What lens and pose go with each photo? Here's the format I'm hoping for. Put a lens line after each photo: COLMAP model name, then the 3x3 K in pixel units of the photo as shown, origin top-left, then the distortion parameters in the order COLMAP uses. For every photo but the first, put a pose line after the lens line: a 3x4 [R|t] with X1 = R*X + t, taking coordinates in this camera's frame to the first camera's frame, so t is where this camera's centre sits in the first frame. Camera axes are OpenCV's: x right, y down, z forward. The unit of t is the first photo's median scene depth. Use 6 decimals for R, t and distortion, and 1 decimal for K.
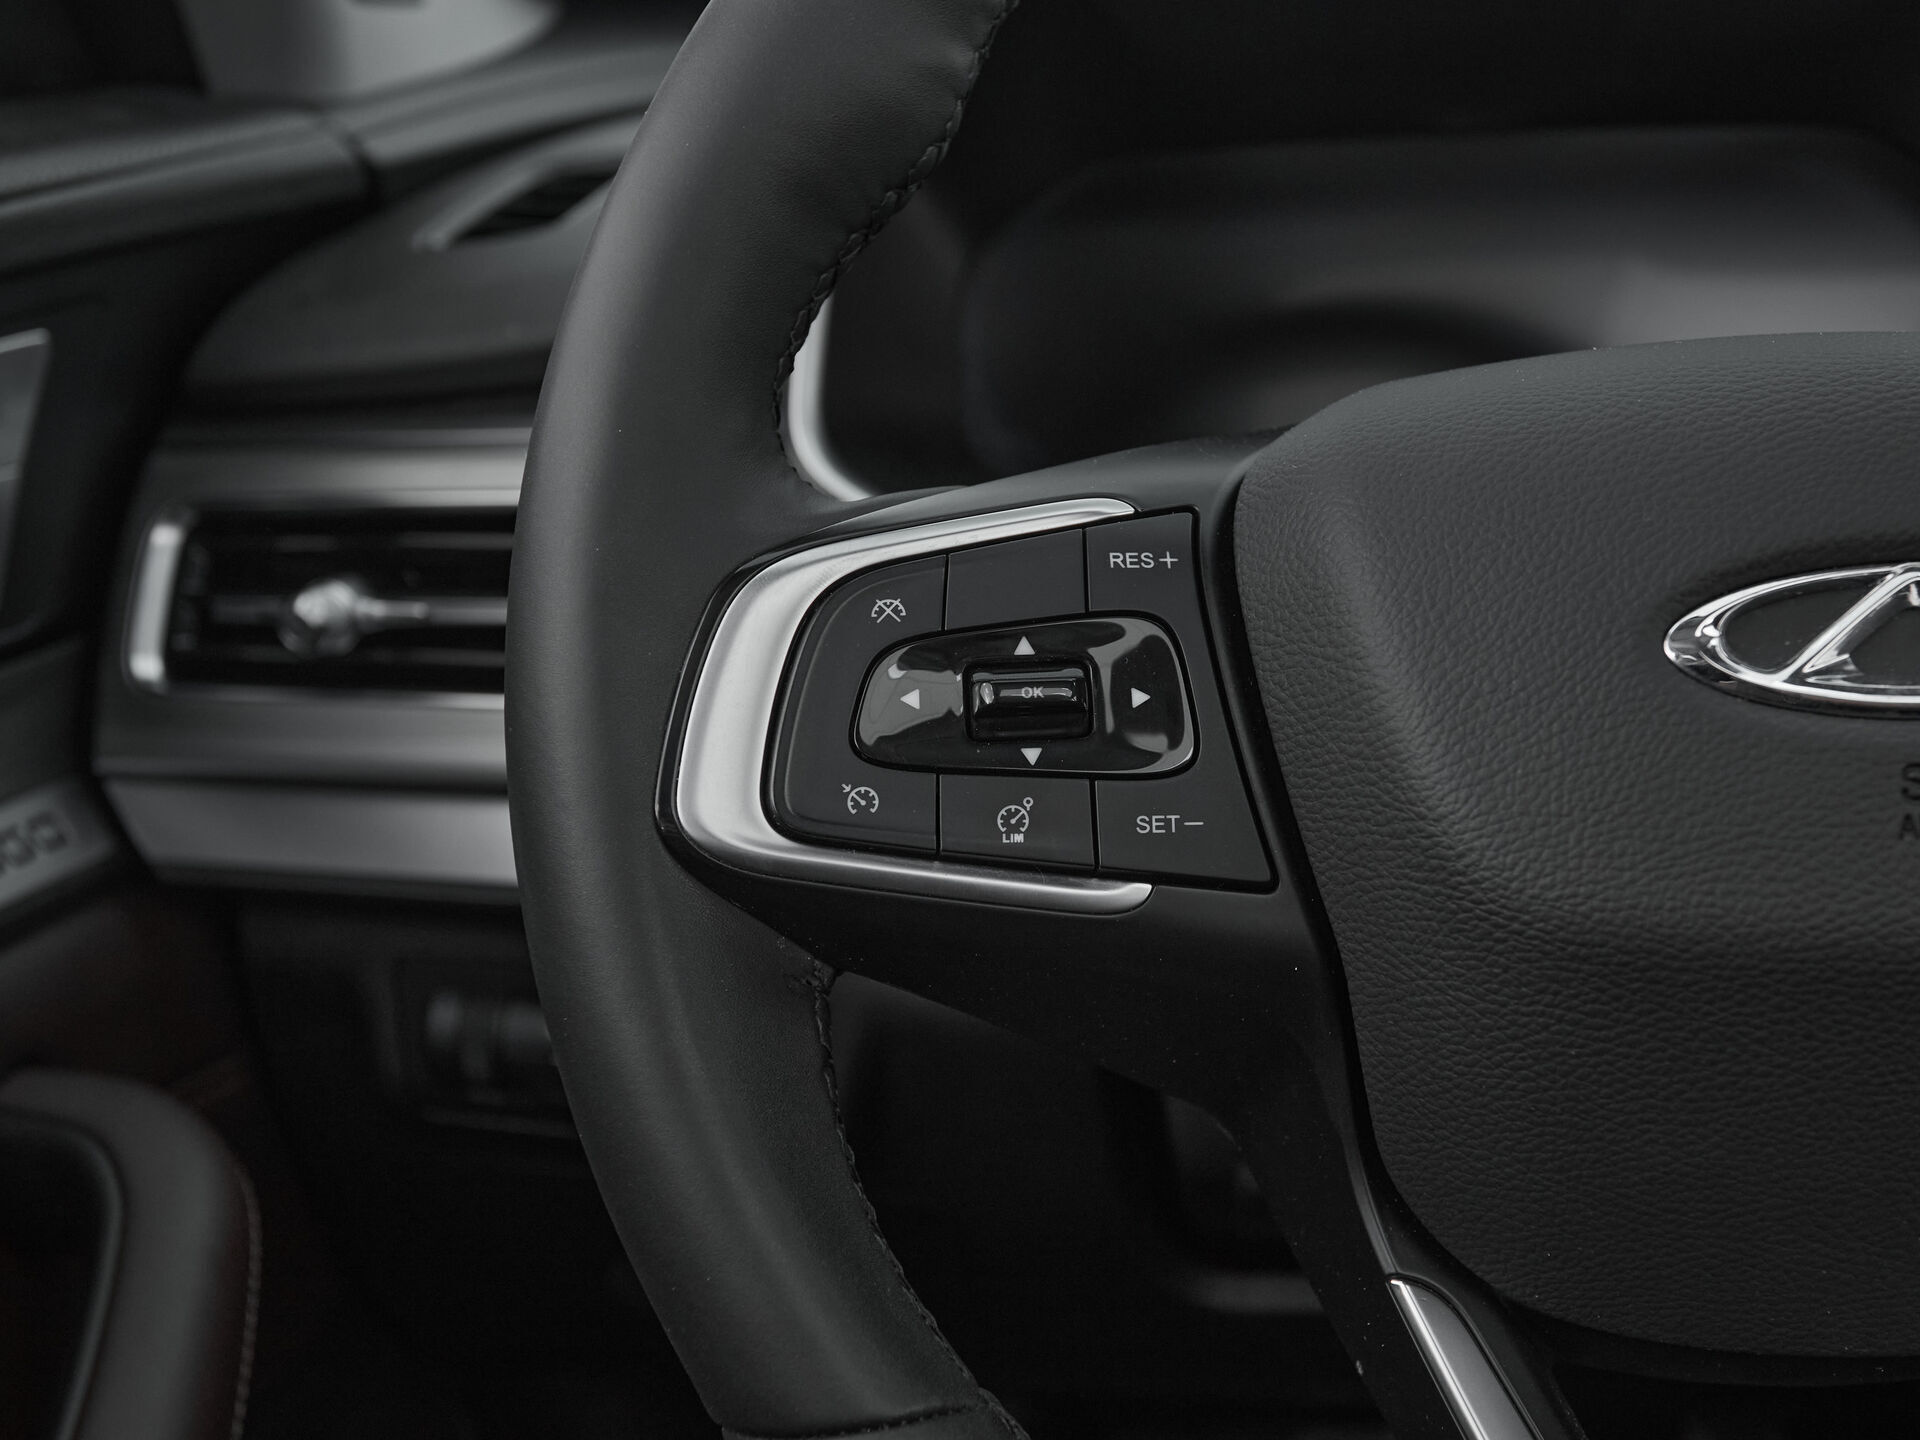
lens RADIAL K [[2138.5, 0, 960.0], [0, 2138.5, 720.0], [0, 0, 1]] dist [-0.112041, 0.290490]
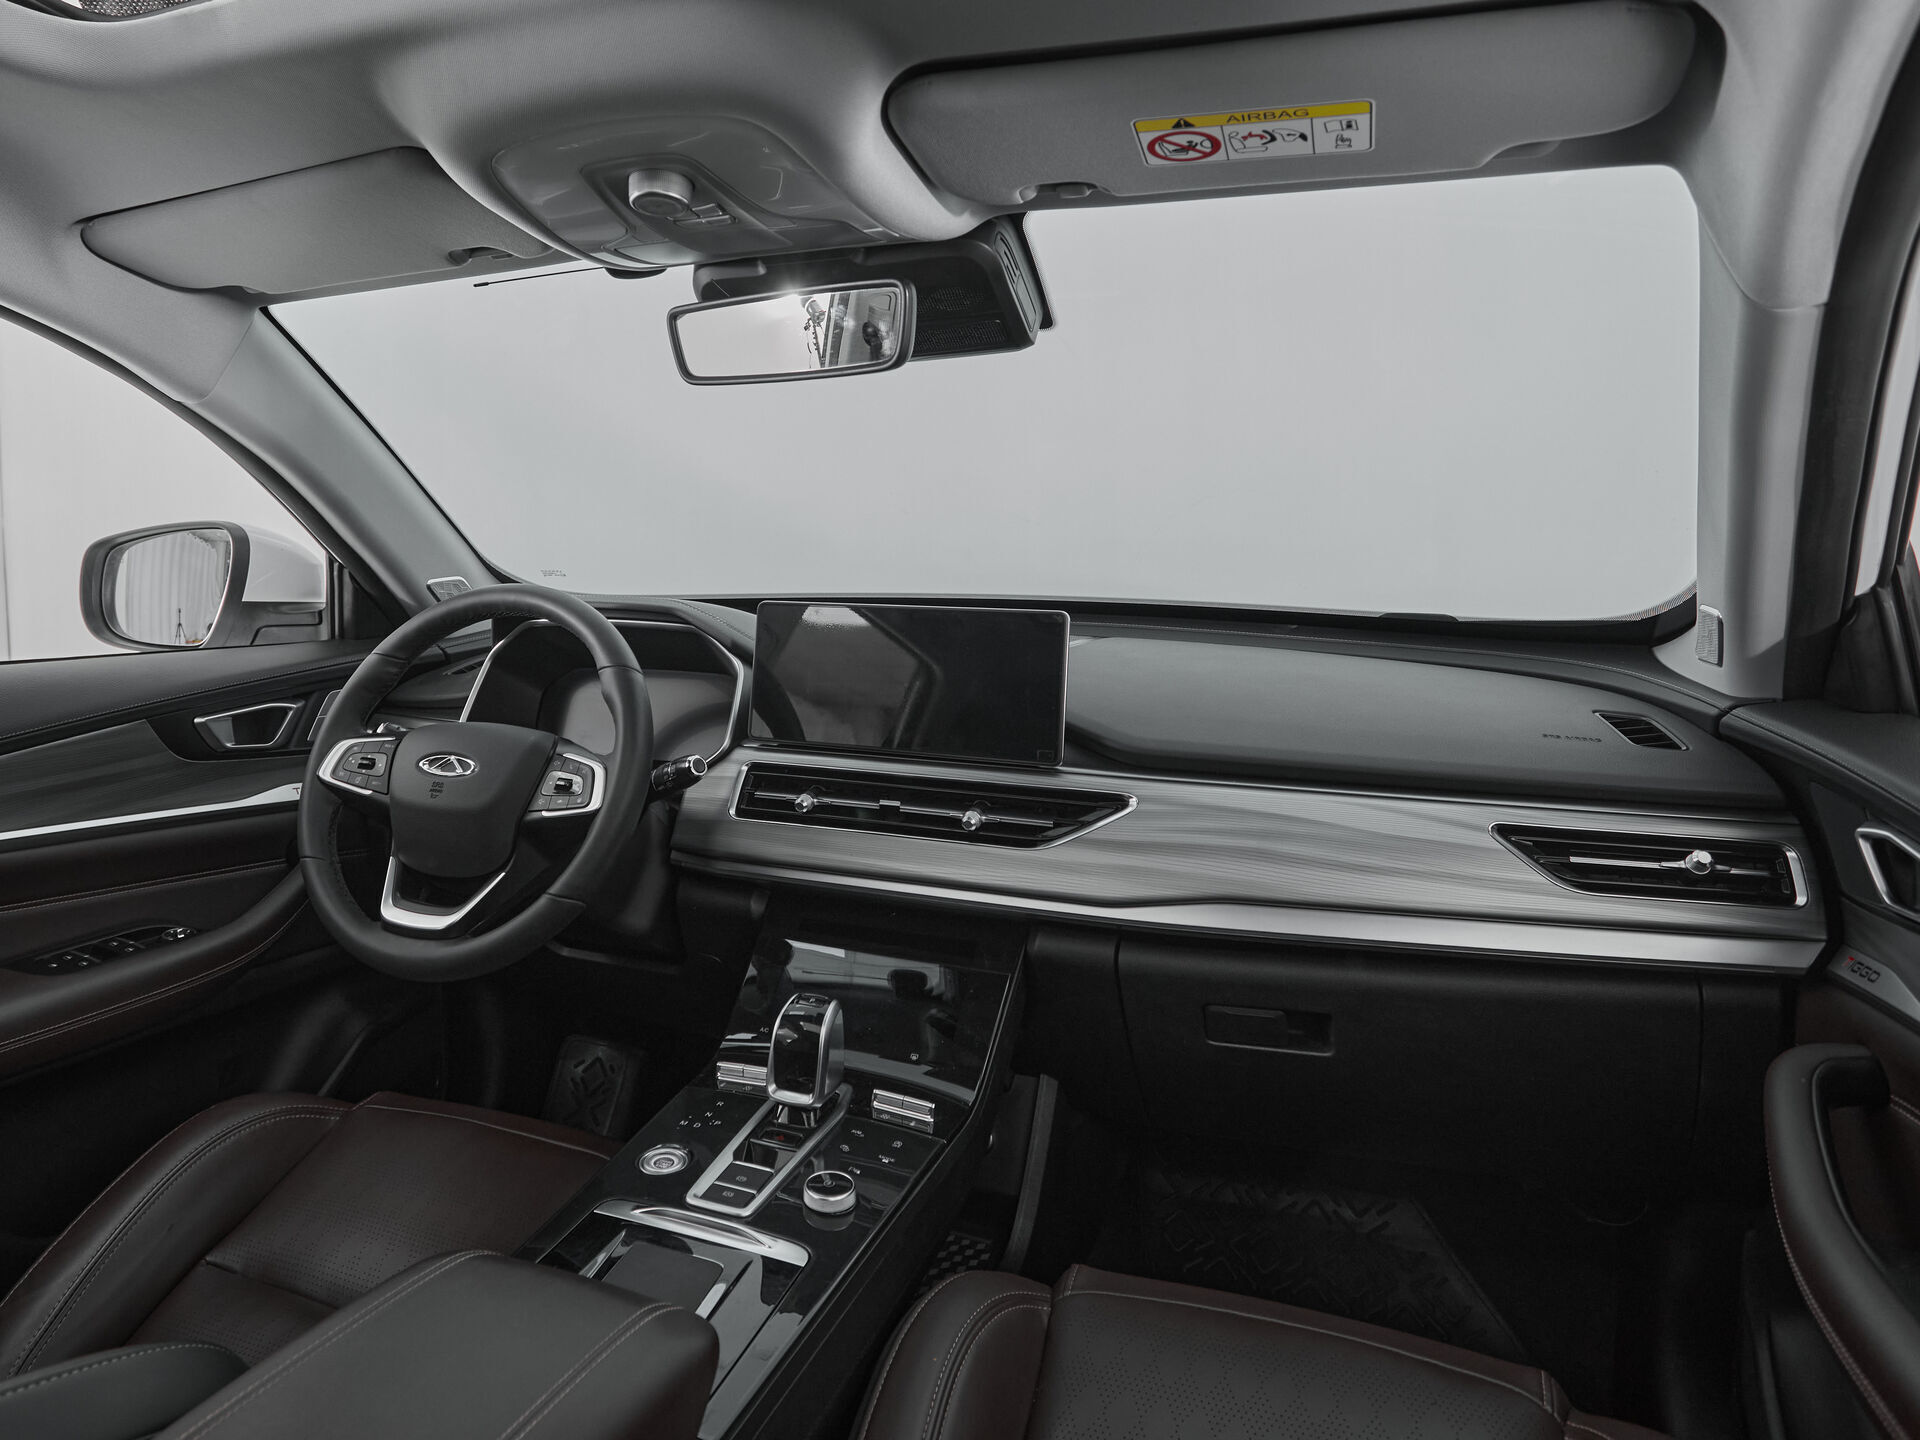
lens RADIAL K [[1273.9, 0, 836.7], [0, 1273.9, 566.1], [0, 0, 1]] dist [-0.004828, 0.002061]
pose [[0.931664, 0.060134, -0.358310, 2.909992], [-0.148386, 0.963185, -0.224178, 0.074308], [0.331638, 0.262027, 0.906288, -2.435027]]
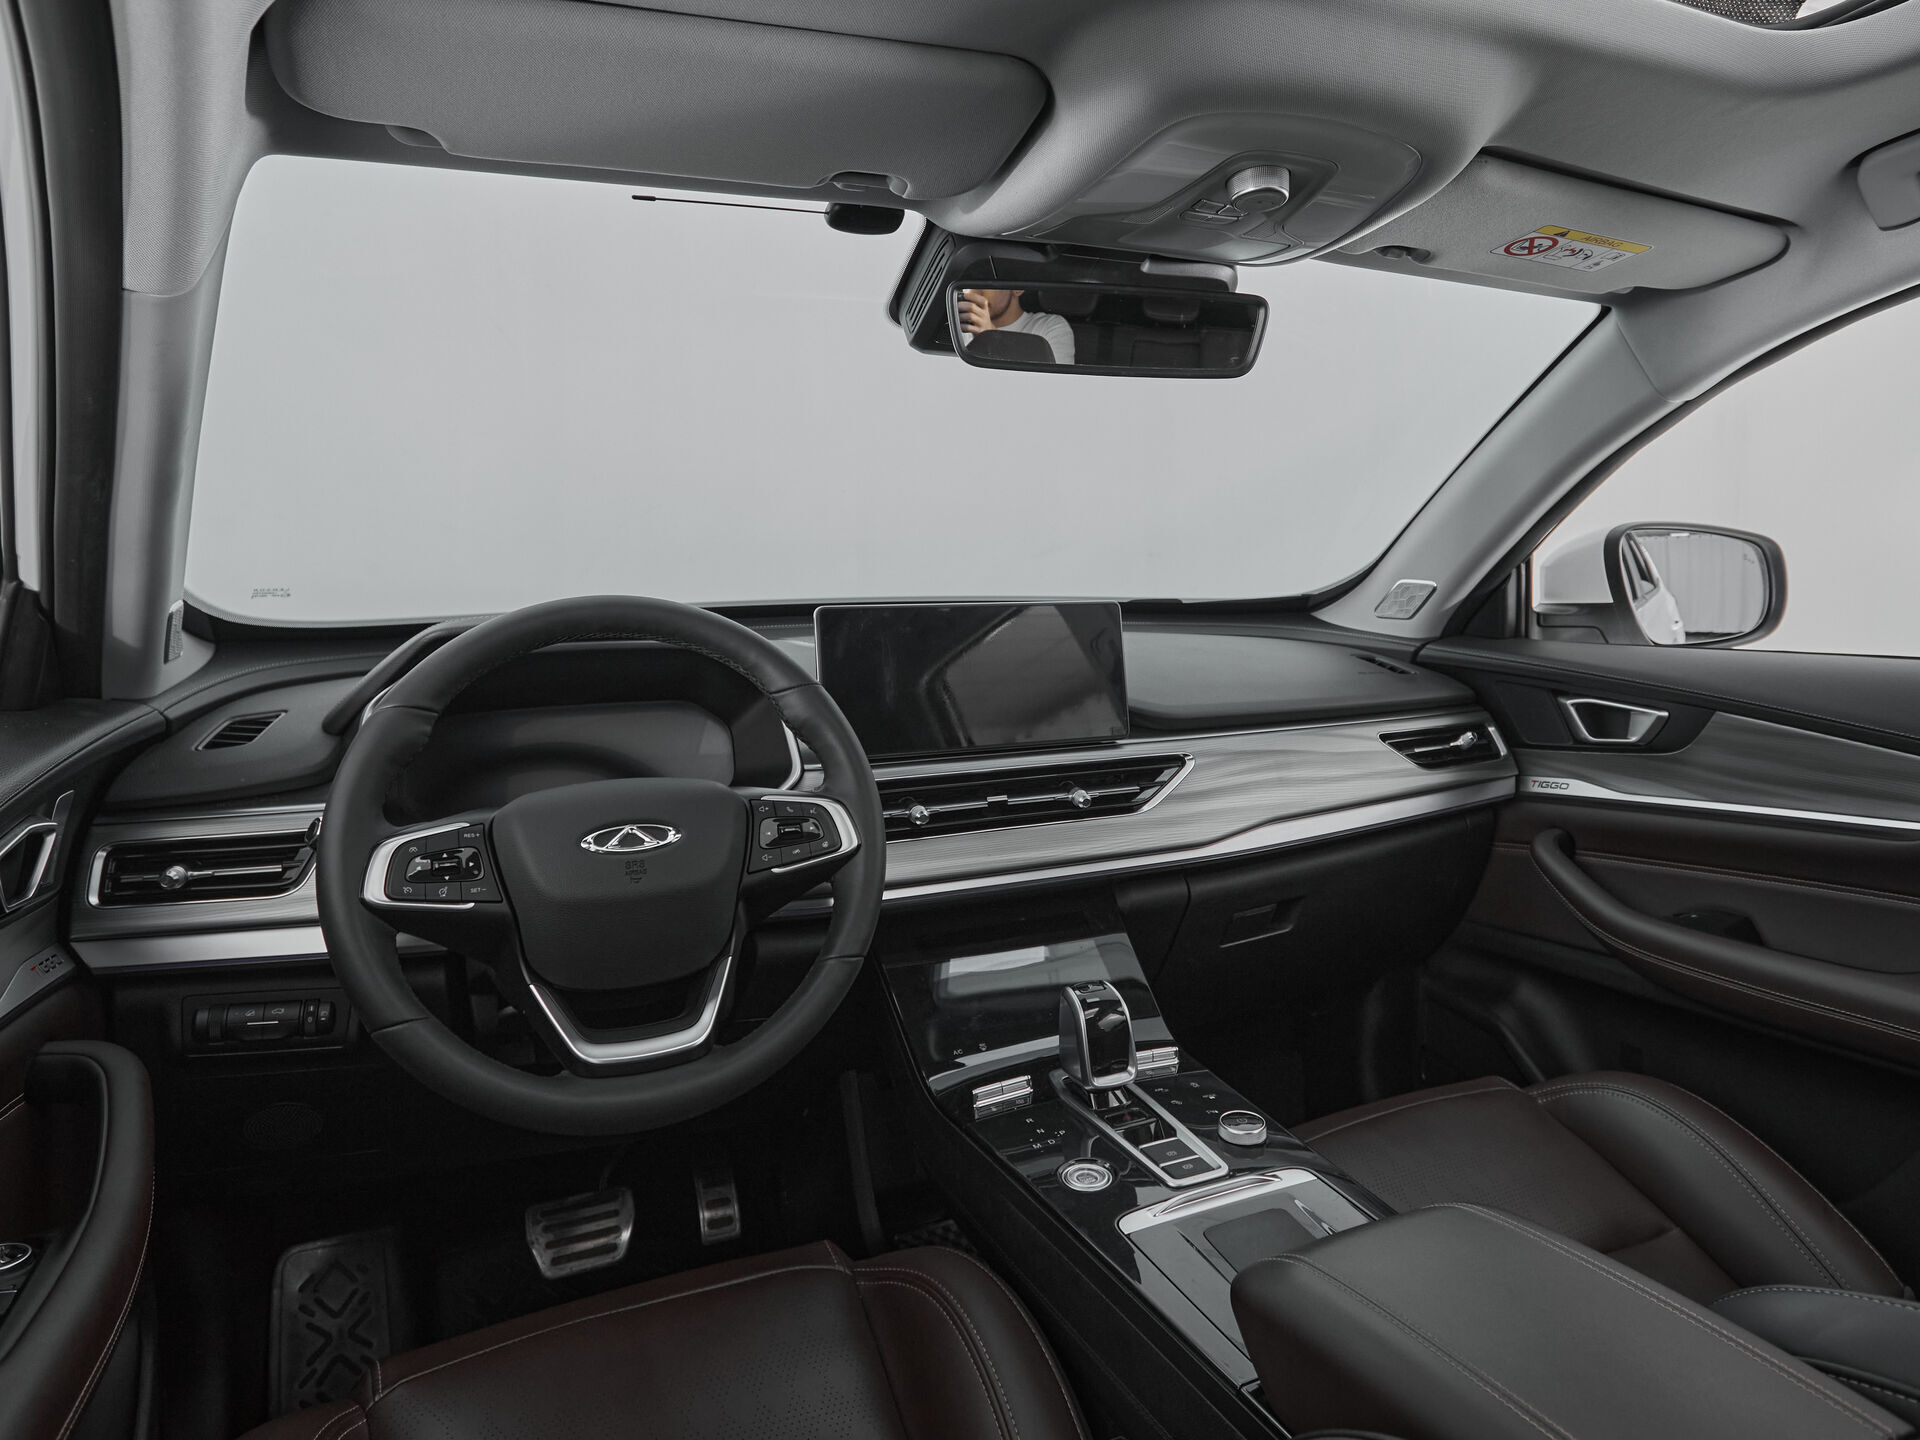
lens RADIAL K [[1277.2, 0, 1063.8], [0, 1277.2, 594.6], [0, 0, 1]] dist [-0.007713, -0.004578]
pose [[0.858237, 0.027916, 0.512494, -0.255638], [0.109830, 0.965401, -0.236512, 0.226450], [-0.501364, 0.259270, 0.825477, -2.167350]]
